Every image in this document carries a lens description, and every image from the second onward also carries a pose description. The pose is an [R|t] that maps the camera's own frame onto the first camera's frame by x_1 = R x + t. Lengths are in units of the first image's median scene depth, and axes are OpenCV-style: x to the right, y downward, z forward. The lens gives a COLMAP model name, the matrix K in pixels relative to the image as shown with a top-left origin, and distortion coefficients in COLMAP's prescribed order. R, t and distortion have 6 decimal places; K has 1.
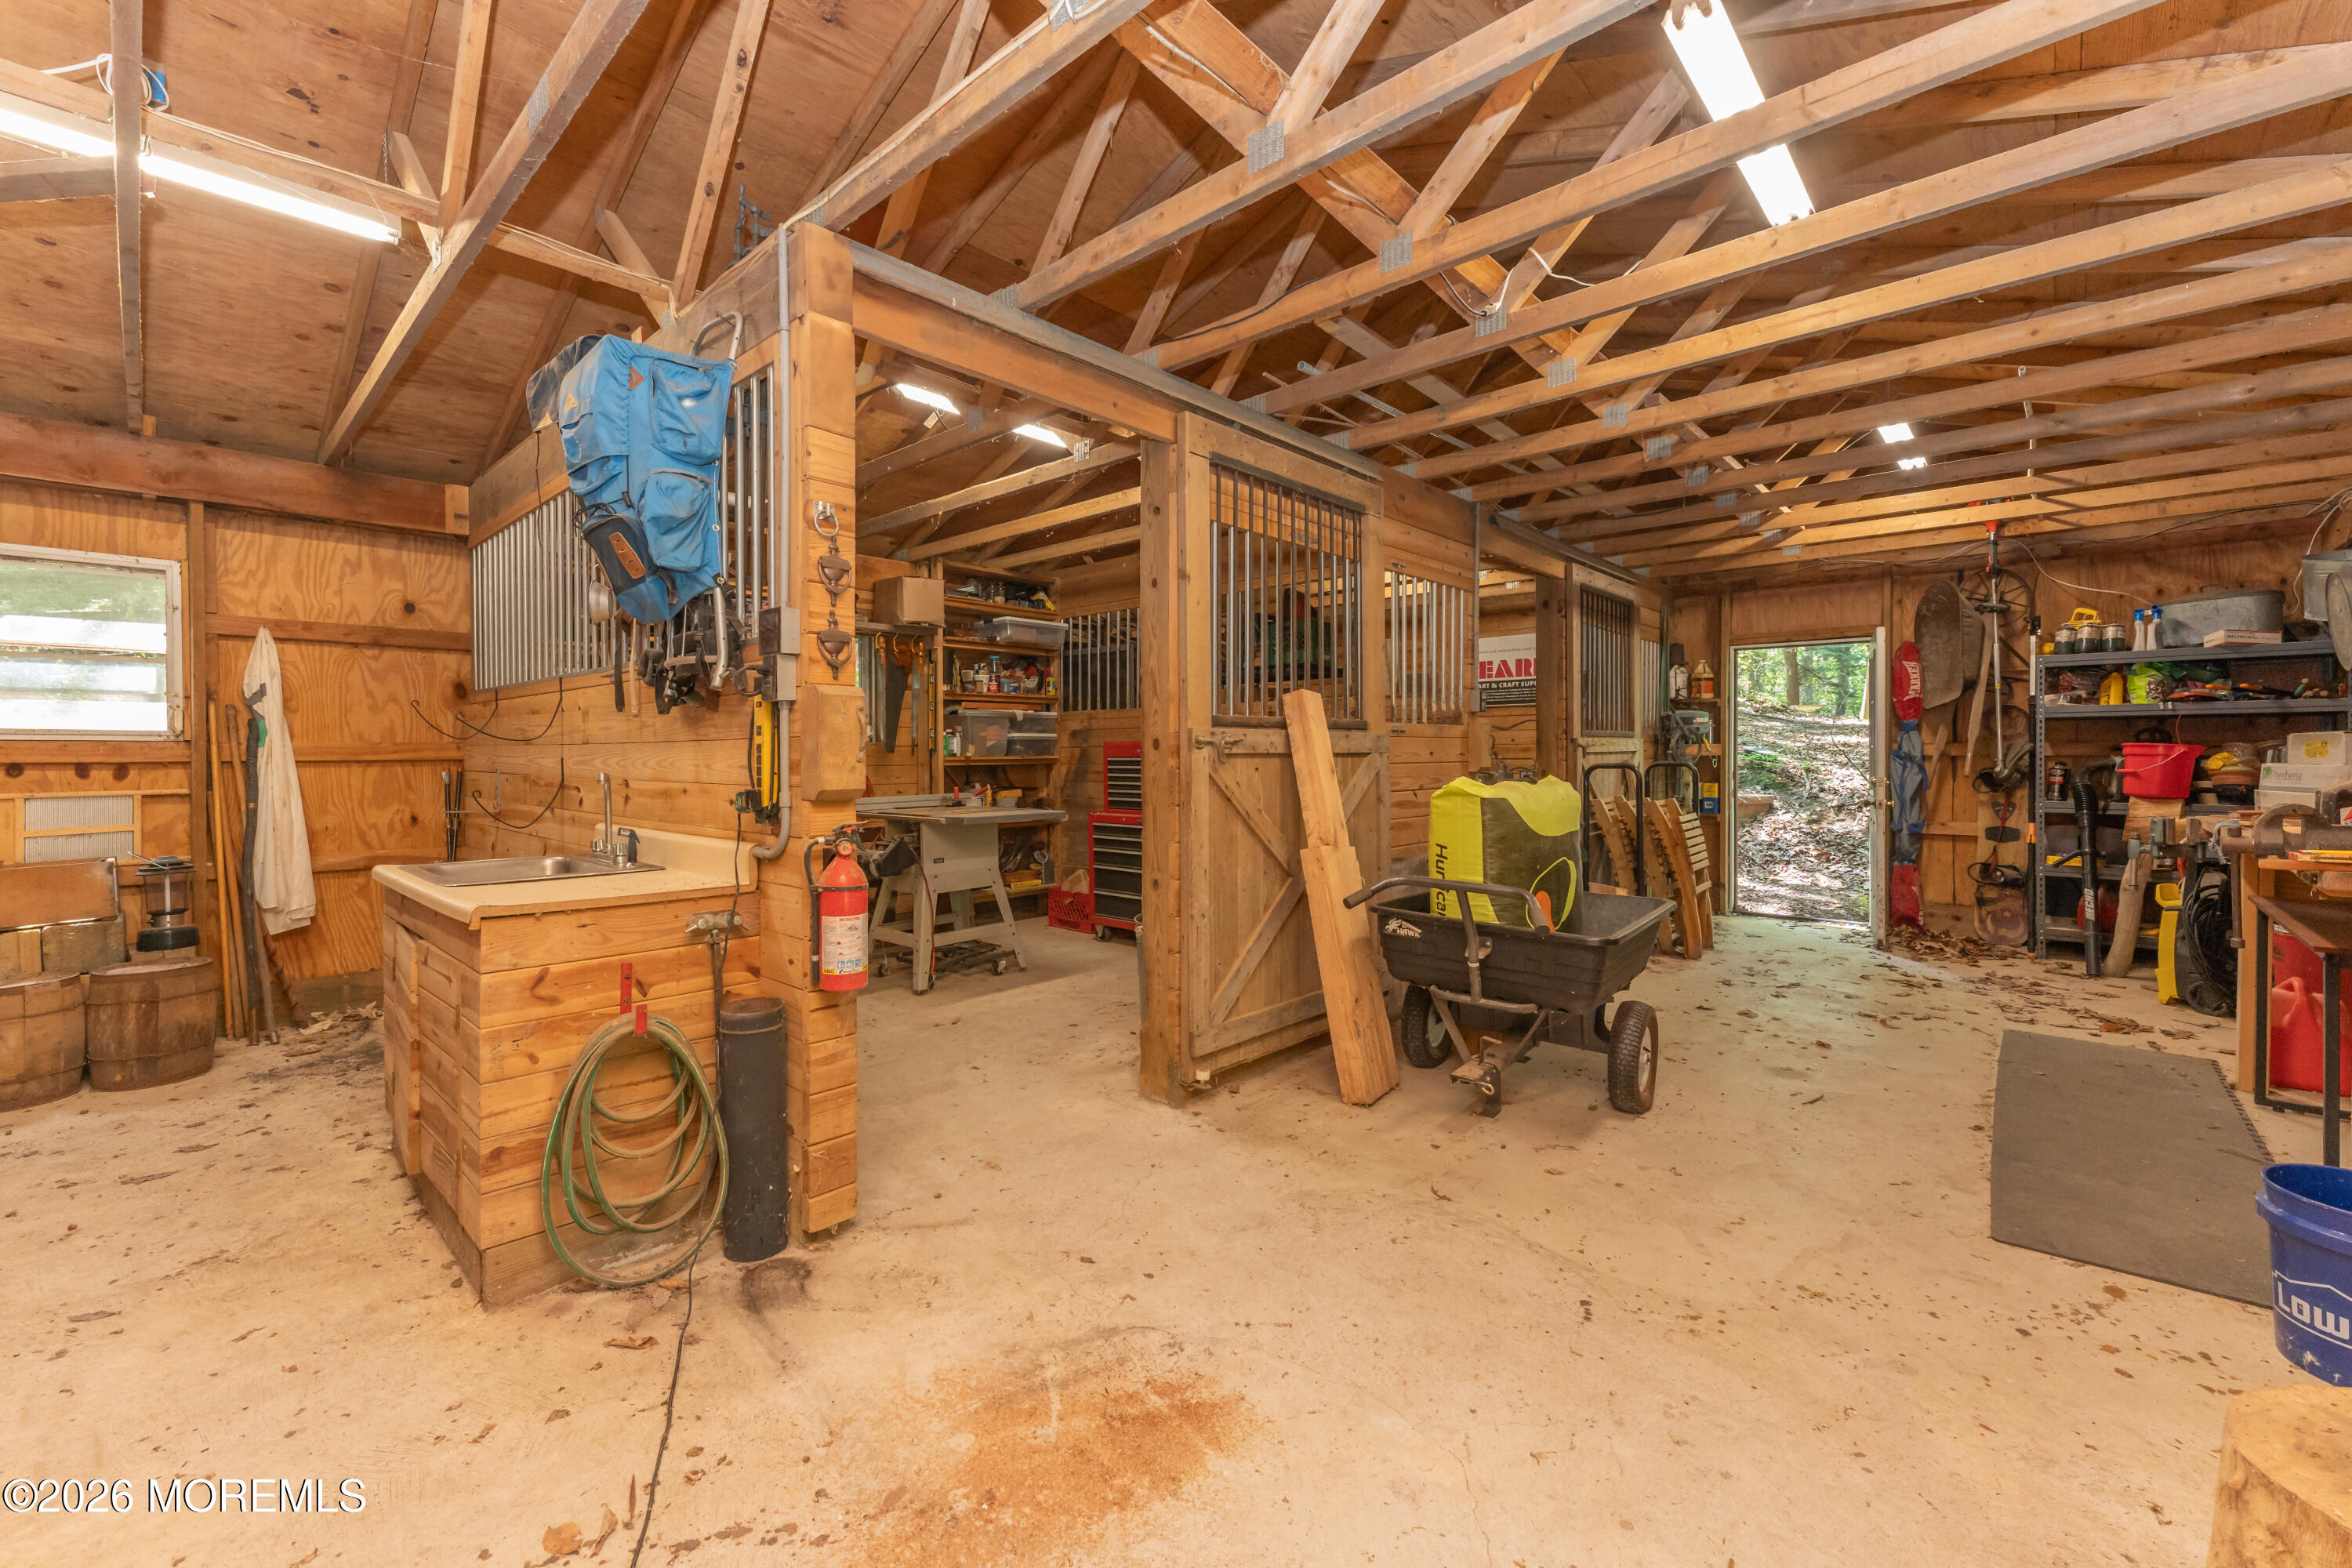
lens RADIAL K [[944.9, 0, 1176.6], [0, 944.9, 758.8], [0, 0, 1]] dist [0.000242, -0.000288]
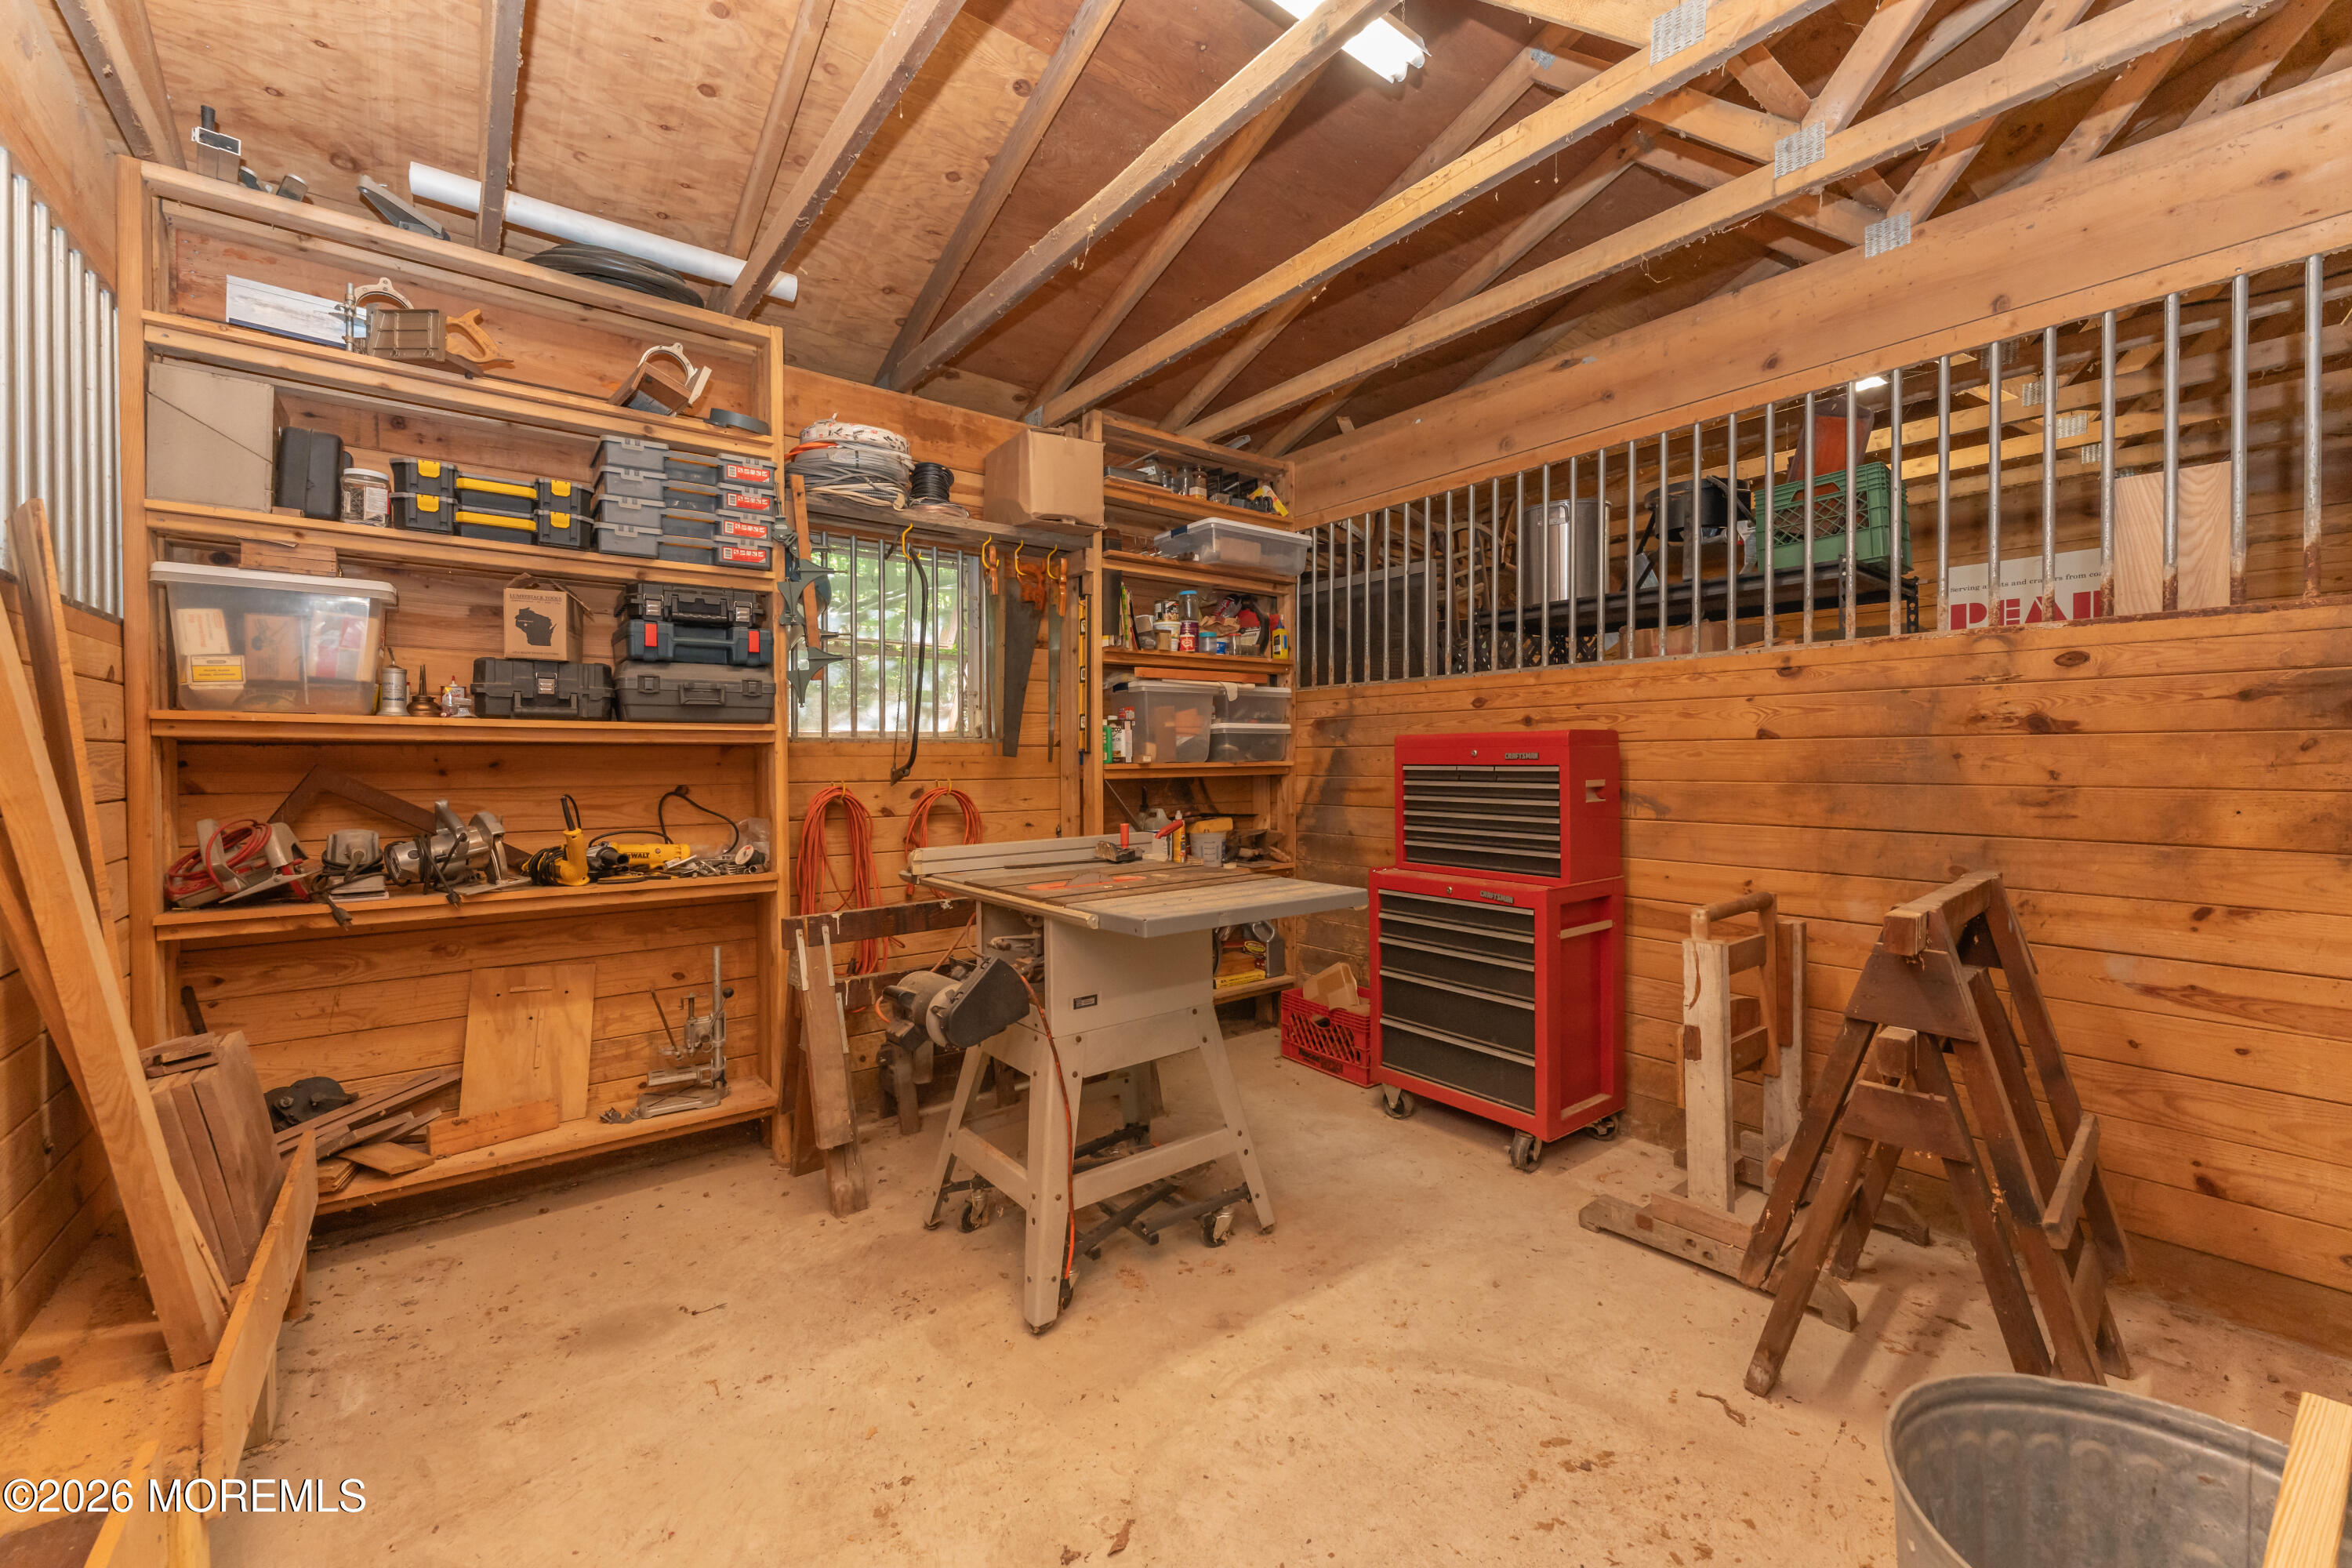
lens RADIAL K [[940.7, 0, 1173.2], [0, 940.7, 773.9], [0, 0, 1]] dist [-0.000319, 0.000006]
pose [[0.984115, 0.002818, -0.177512, -0.101679], [-0.000500, 0.999914, 0.013100, -0.003277], [0.177534, -0.012803, 0.984031, 0.438147]]
